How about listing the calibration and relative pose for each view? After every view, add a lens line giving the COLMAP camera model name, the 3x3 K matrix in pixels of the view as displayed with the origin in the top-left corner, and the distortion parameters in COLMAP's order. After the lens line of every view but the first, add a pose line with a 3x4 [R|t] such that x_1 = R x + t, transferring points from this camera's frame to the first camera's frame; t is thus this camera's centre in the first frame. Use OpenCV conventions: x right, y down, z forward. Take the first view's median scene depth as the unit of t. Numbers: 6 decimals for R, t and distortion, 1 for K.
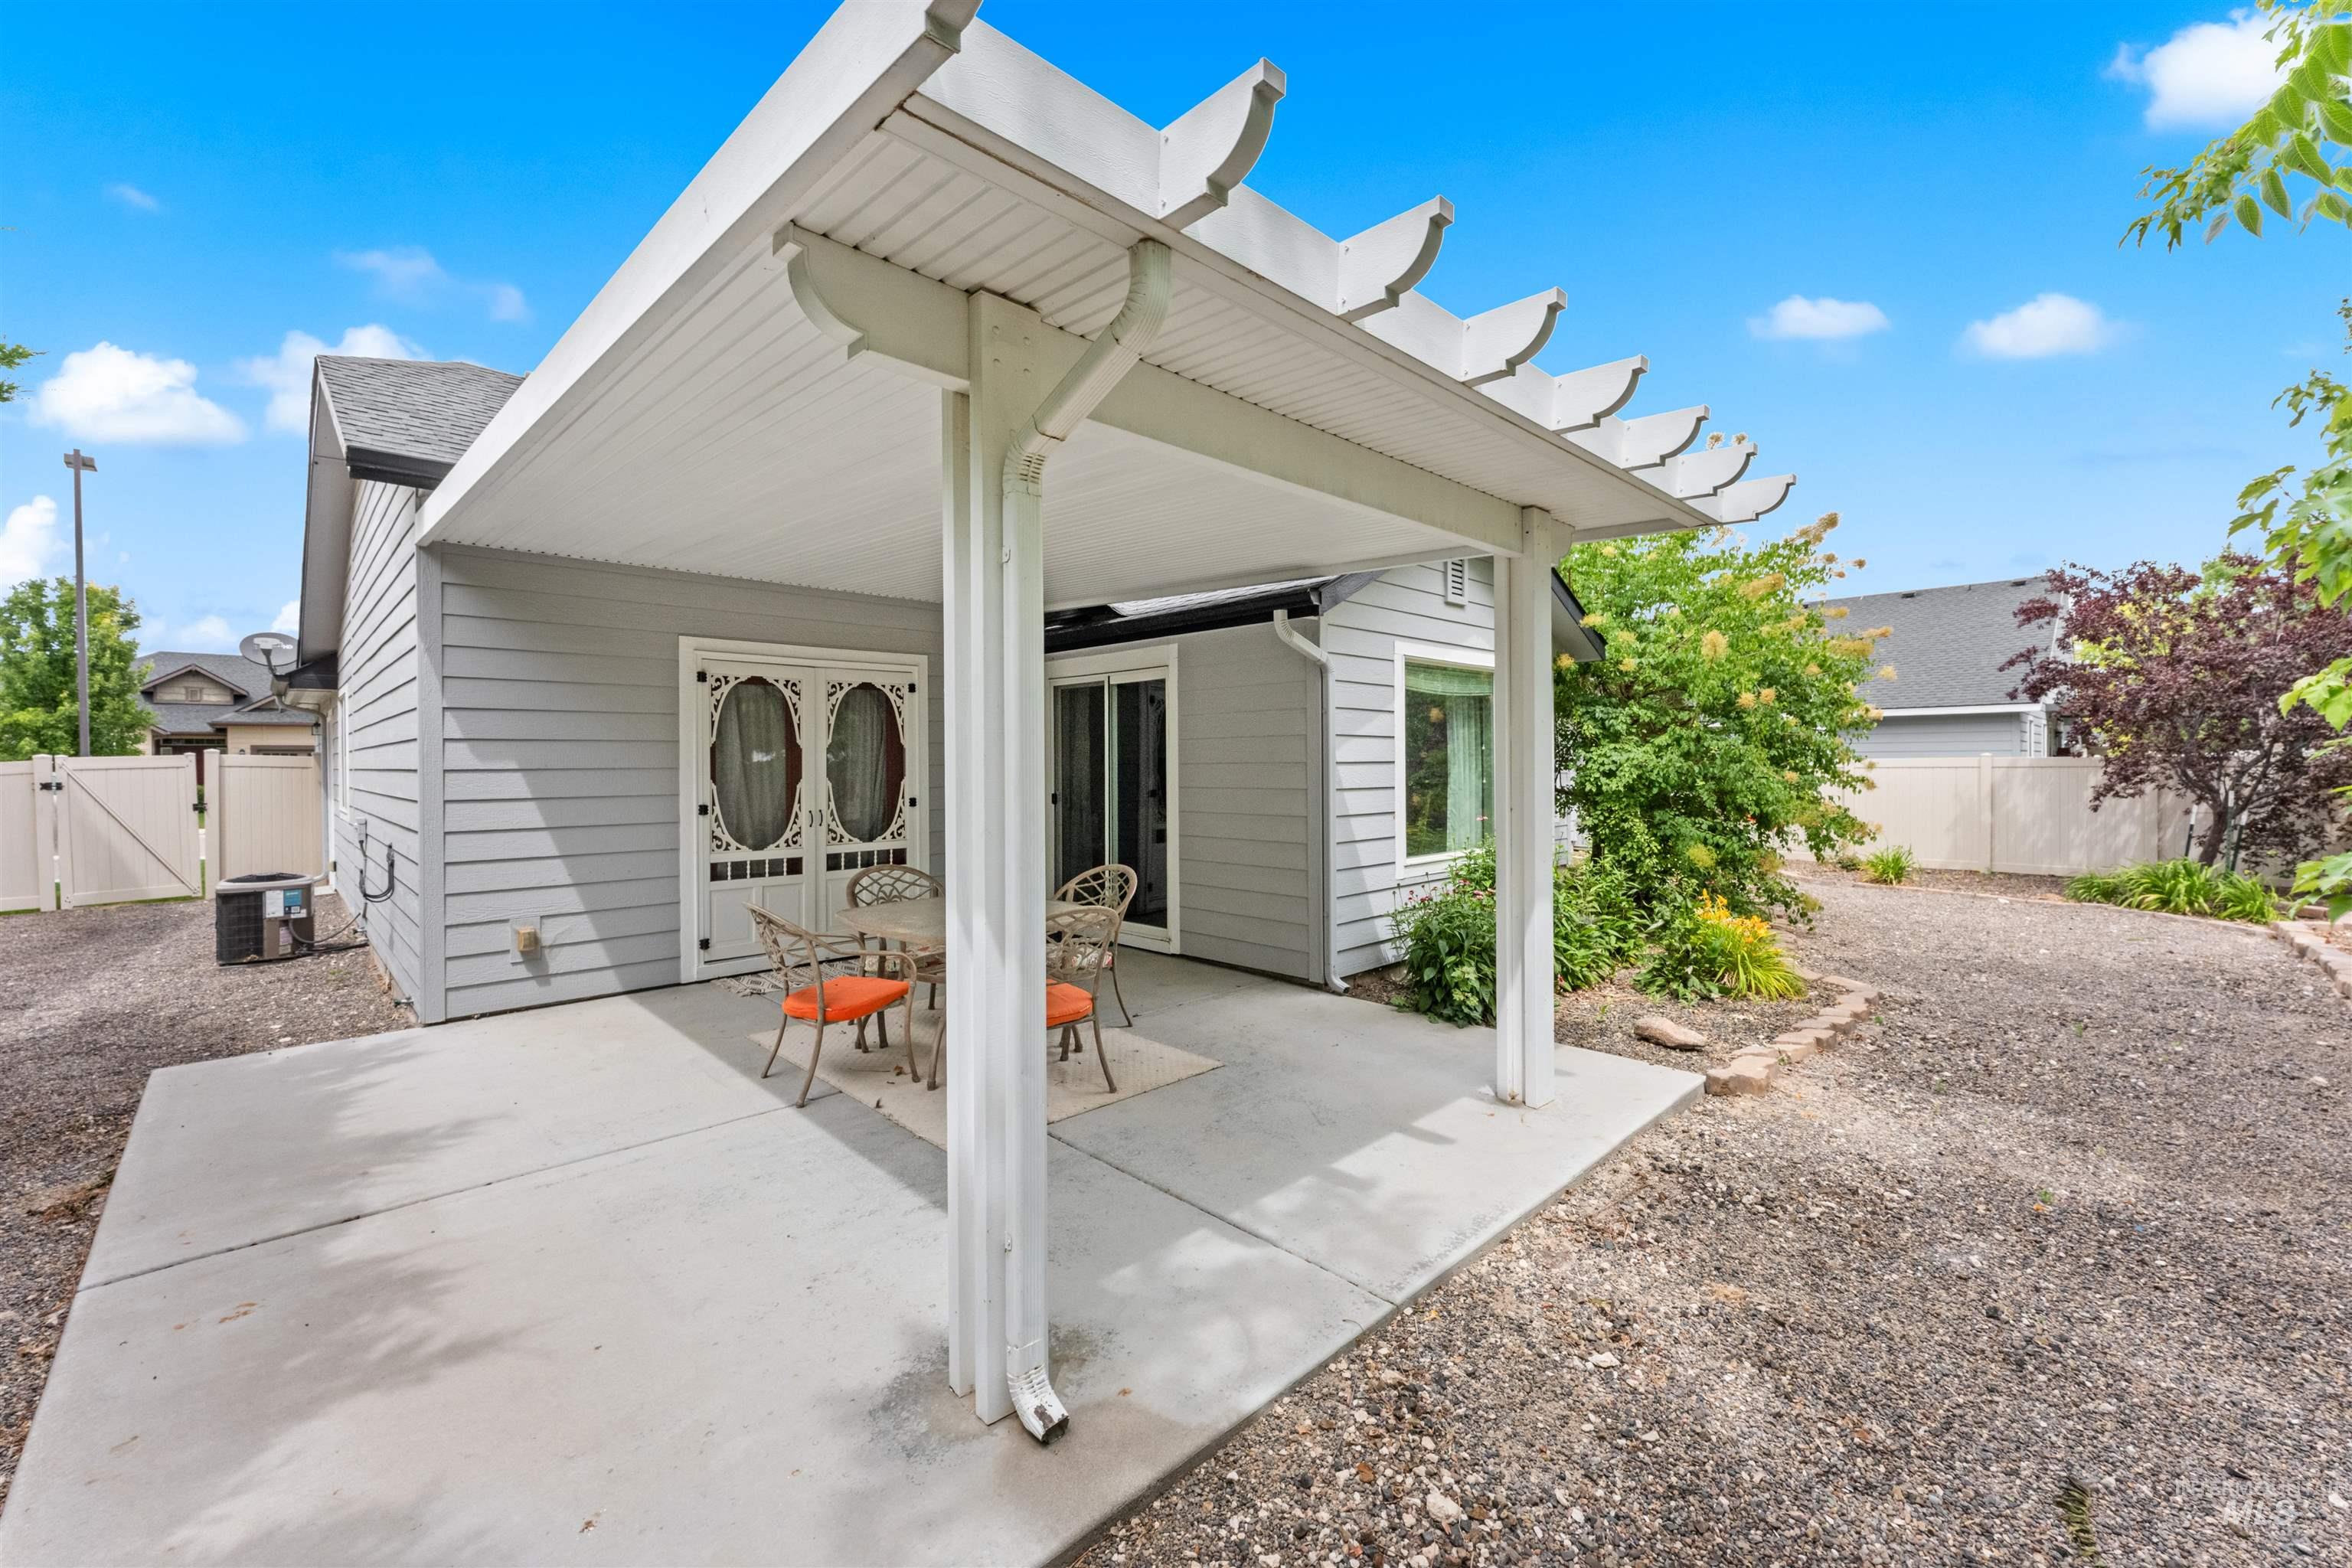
lens RADIAL K [[959.9, 0, 1186.1], [0, 959.9, 770.8], [0, 0, 1]] dist [0.008563, -0.000850]
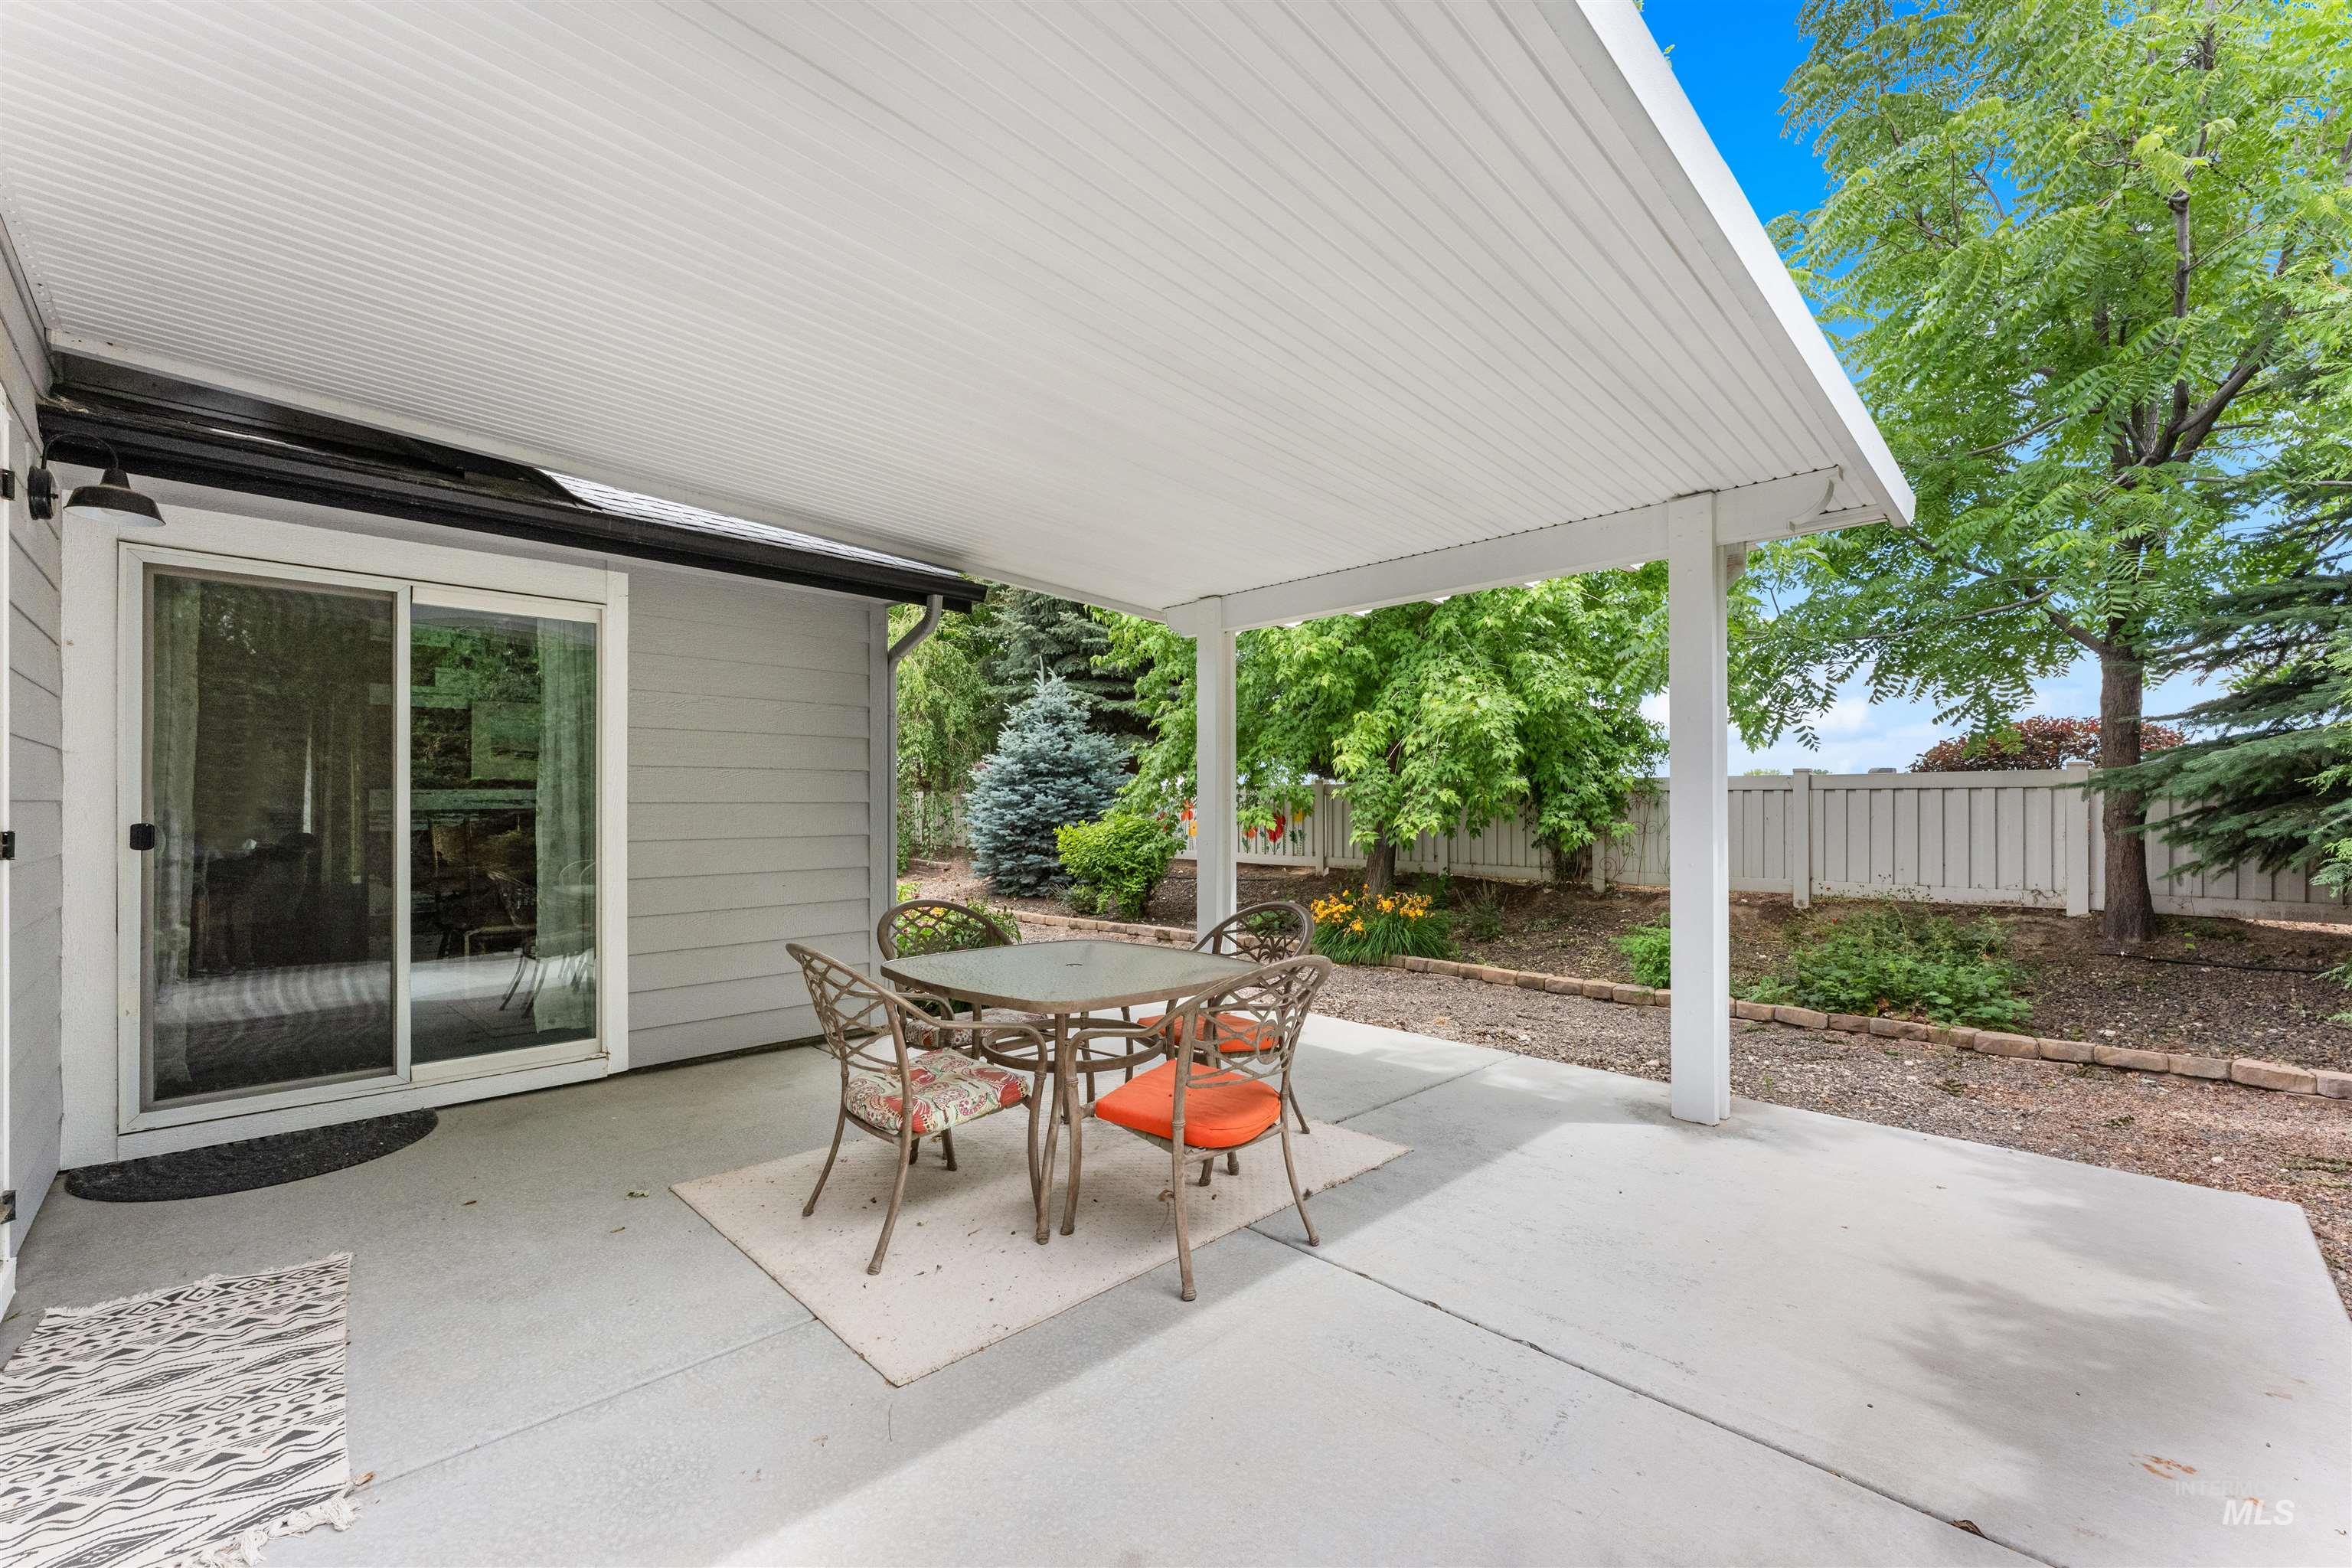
lens RADIAL K [[959.9, 0, 1147.5], [0, 959.9, 802.6], [0, 0, 1]] dist [0.008563, -0.000850]
pose [[-0.000759, 0.008512, 0.999963, -1.007220], [0.009958, 0.999914, -0.008504, 0.040176], [-0.999950, 0.009951, -0.000844, 1.038091]]
